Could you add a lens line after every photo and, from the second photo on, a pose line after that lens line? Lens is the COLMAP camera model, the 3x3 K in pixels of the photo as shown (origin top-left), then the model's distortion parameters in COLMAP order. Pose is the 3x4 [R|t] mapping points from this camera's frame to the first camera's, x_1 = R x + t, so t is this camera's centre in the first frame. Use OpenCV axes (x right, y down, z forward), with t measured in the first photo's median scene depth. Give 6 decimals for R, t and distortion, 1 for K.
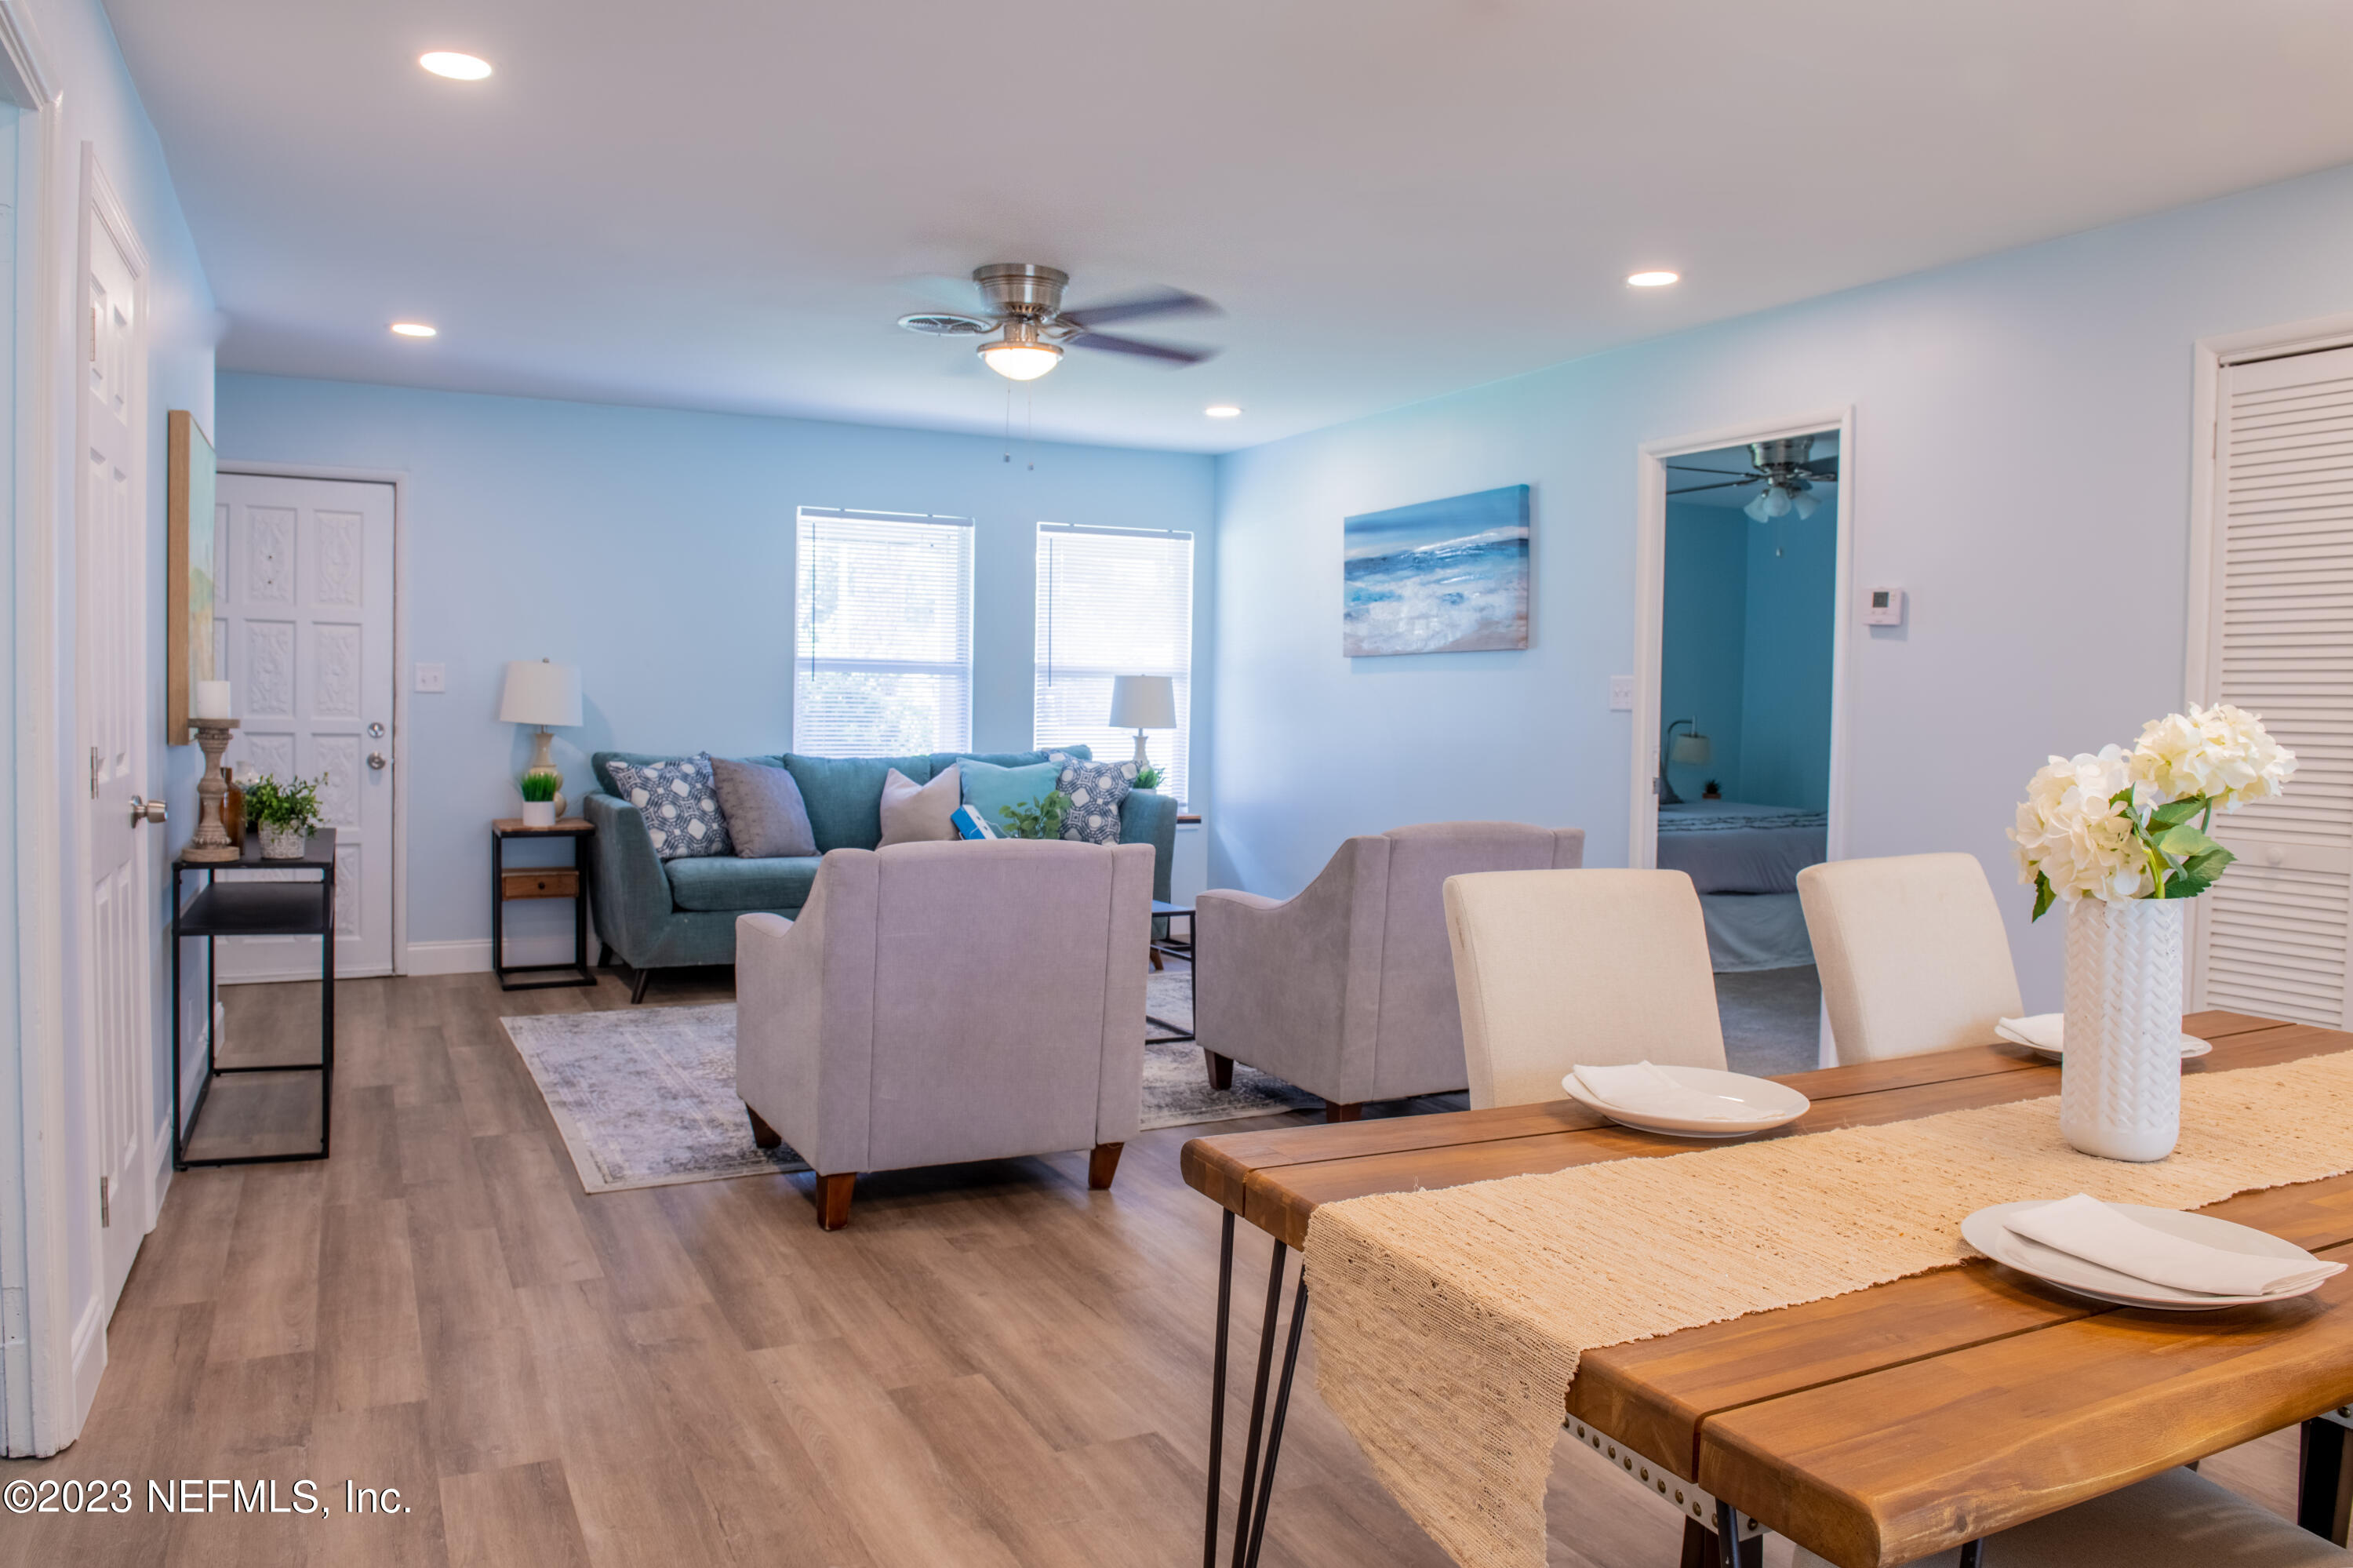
lens RADIAL K [[1665.6, 0, 1172.2], [0, 1665.6, 762.7], [0, 0, 1]] dist [-0.041733, -0.005314]
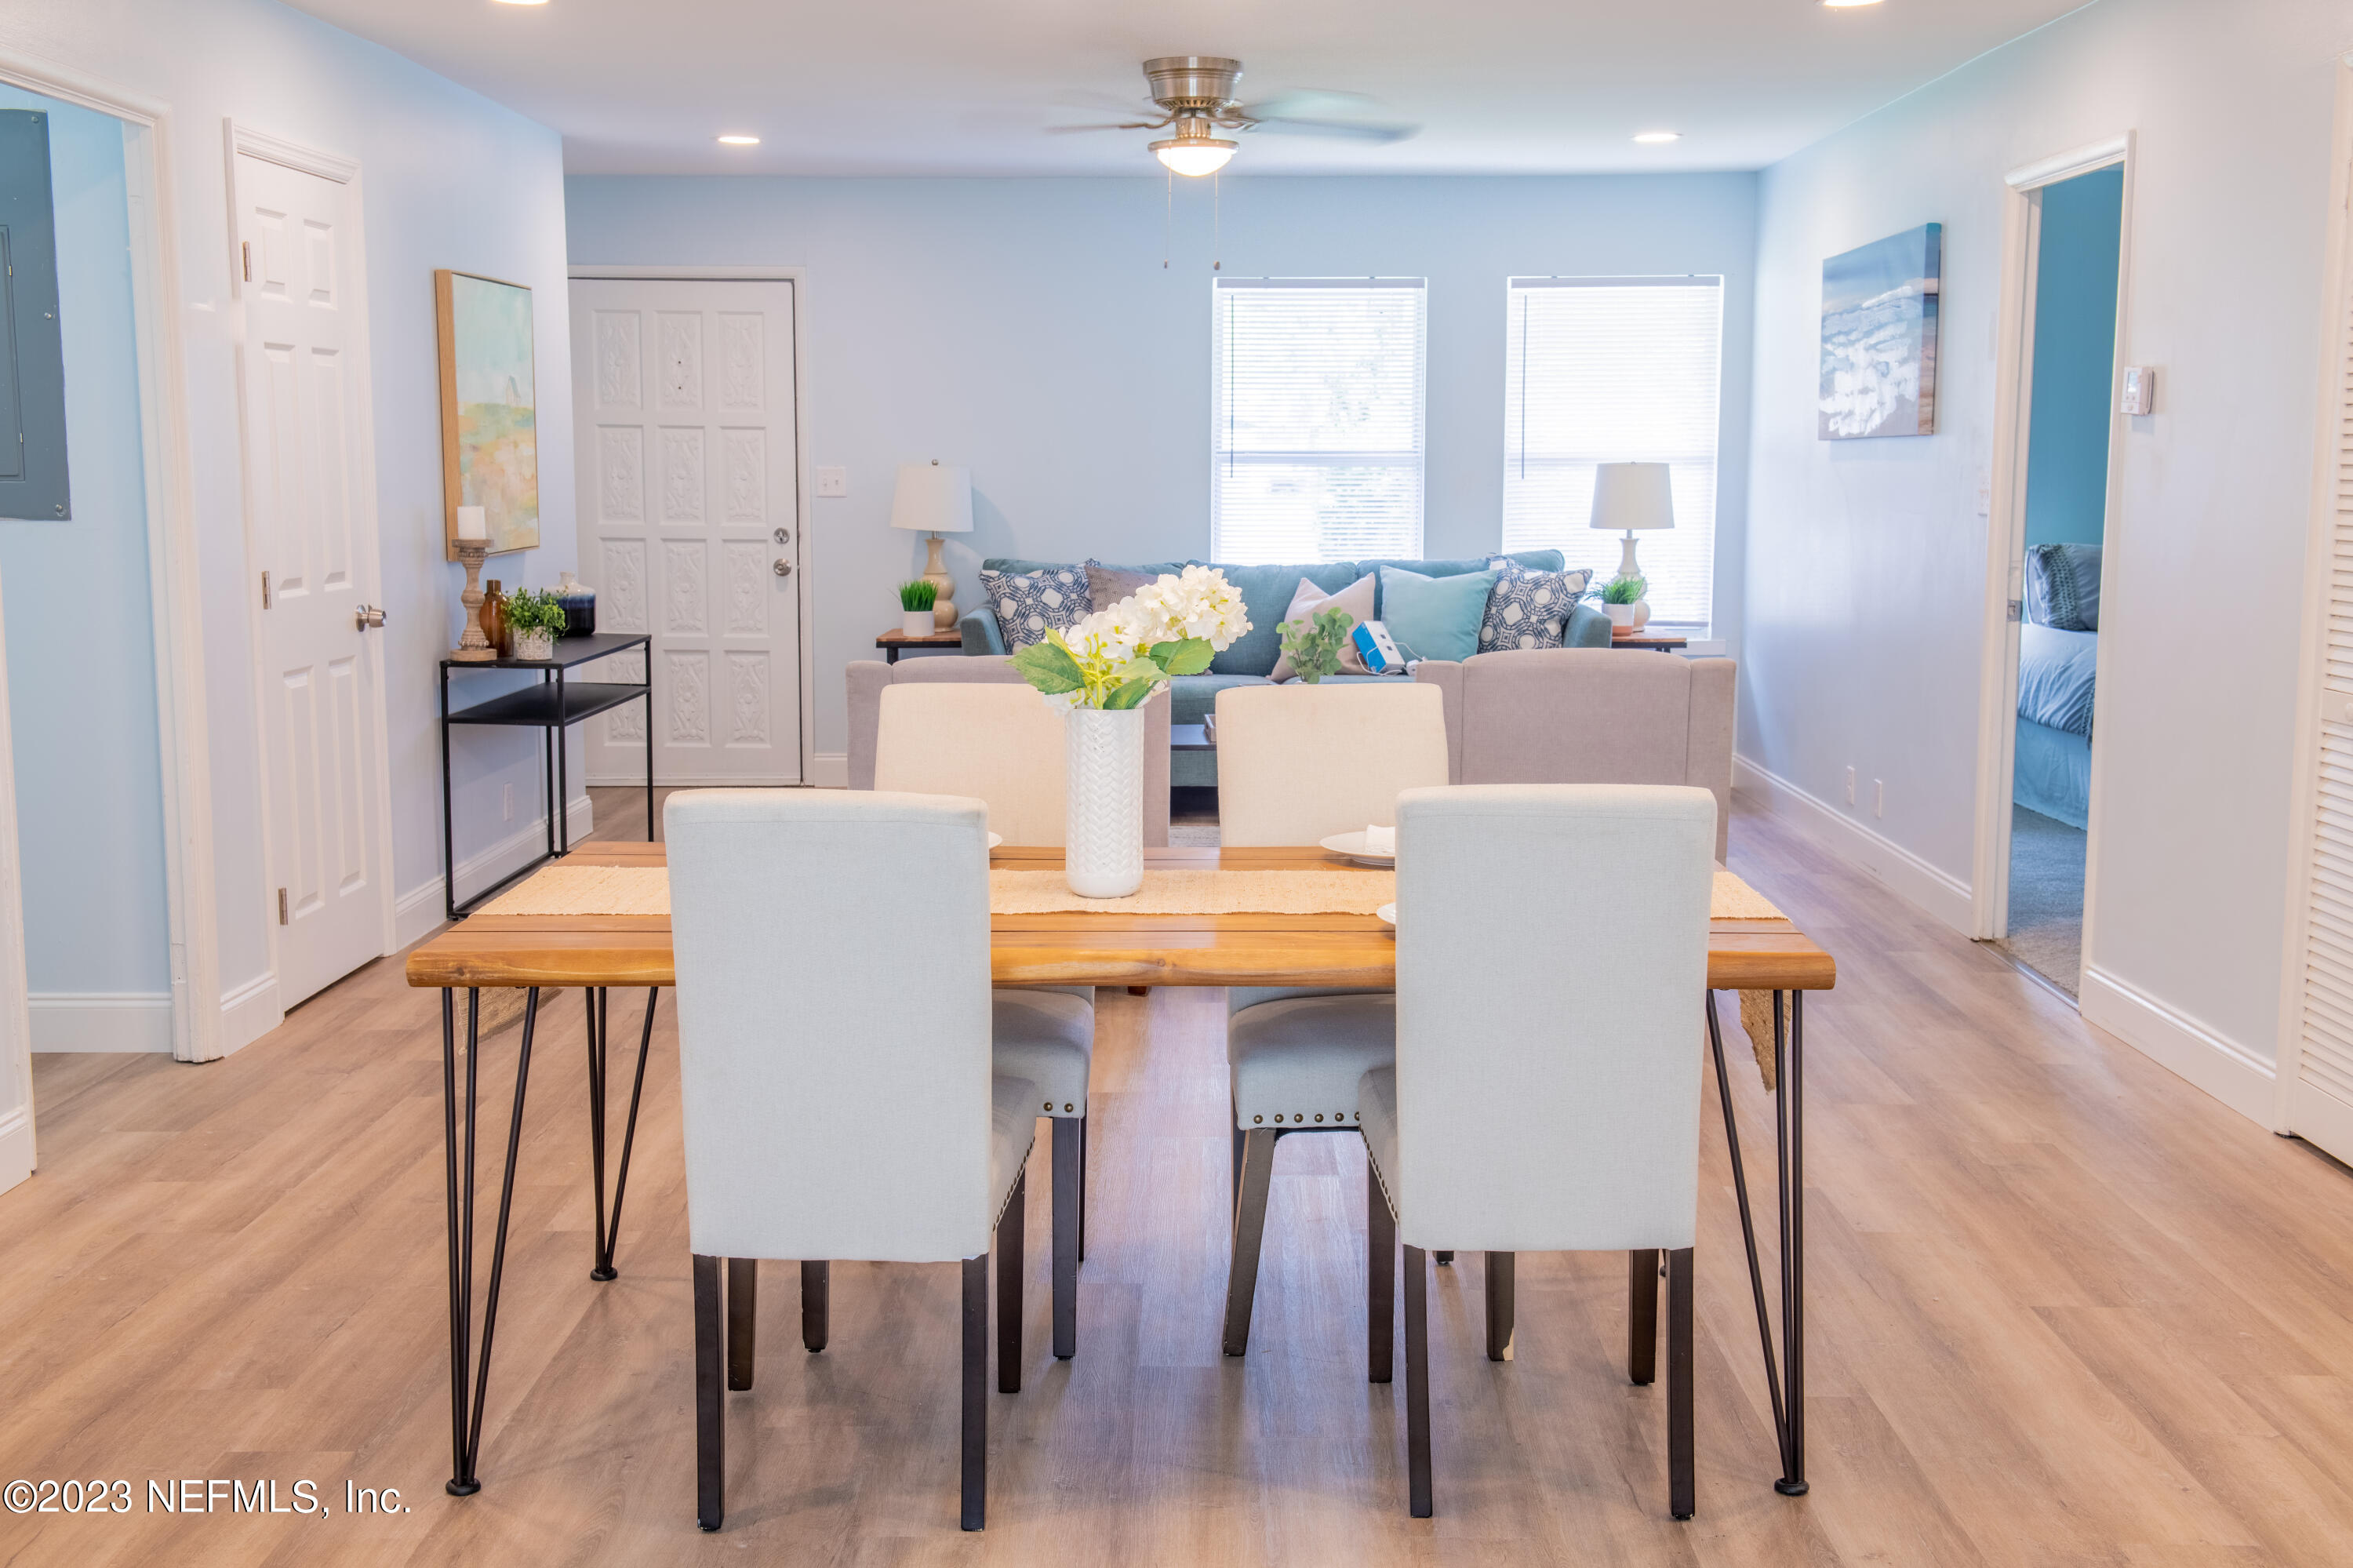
lens RADIAL K [[2487.7, 0, 1172.4], [0, 2487.7, 737.4], [0, 0, 1]] dist [0.088147, 0.009229]
pose [[0.887883, 0.037003, -0.458579, 0.412716], [-0.002058, 0.997070, 0.076470, -0.014202], [0.460065, -0.066952, 0.885357, -0.218842]]
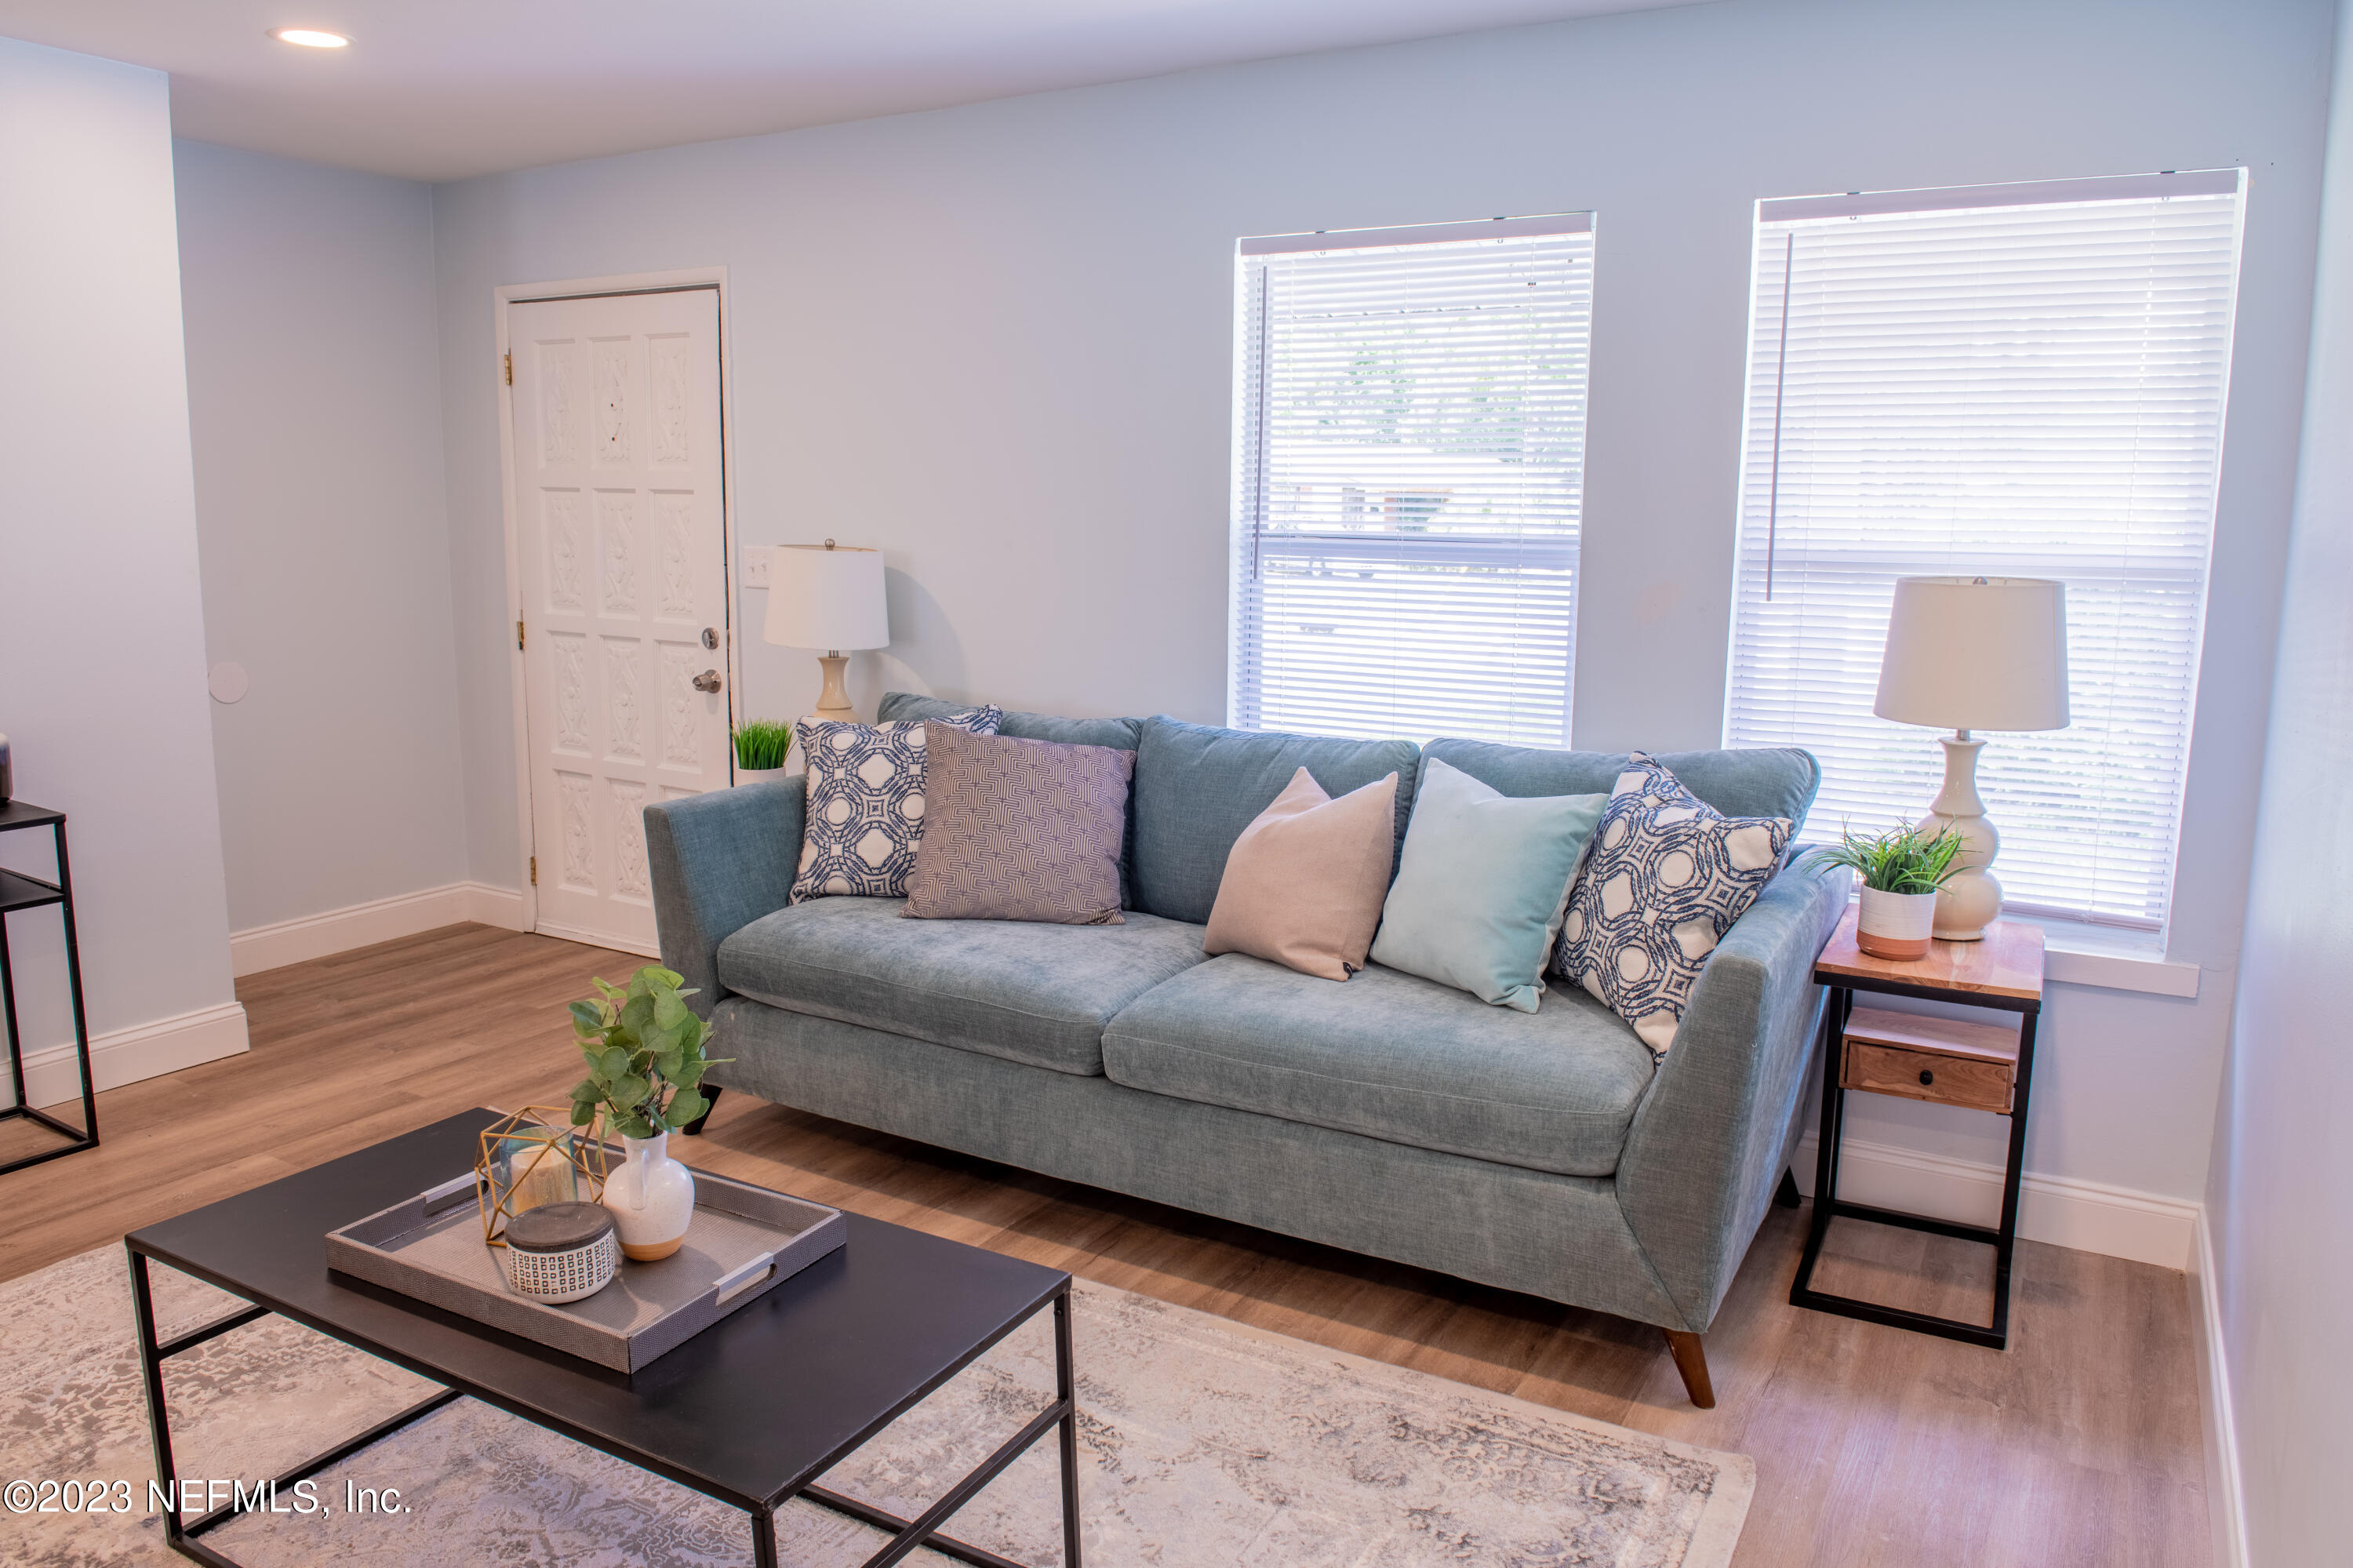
lens RADIAL K [[1628.3, 0, 1170.2], [0, 1628.3, 768.8], [0, 0, 1]] dist [-0.043868, -0.003893]
pose [[0.546347, 0.123093, -0.828464, 0.223415], [-0.033556, 0.991564, 0.125198, -0.059386], [0.836886, -0.040601, 0.545869, 0.781700]]
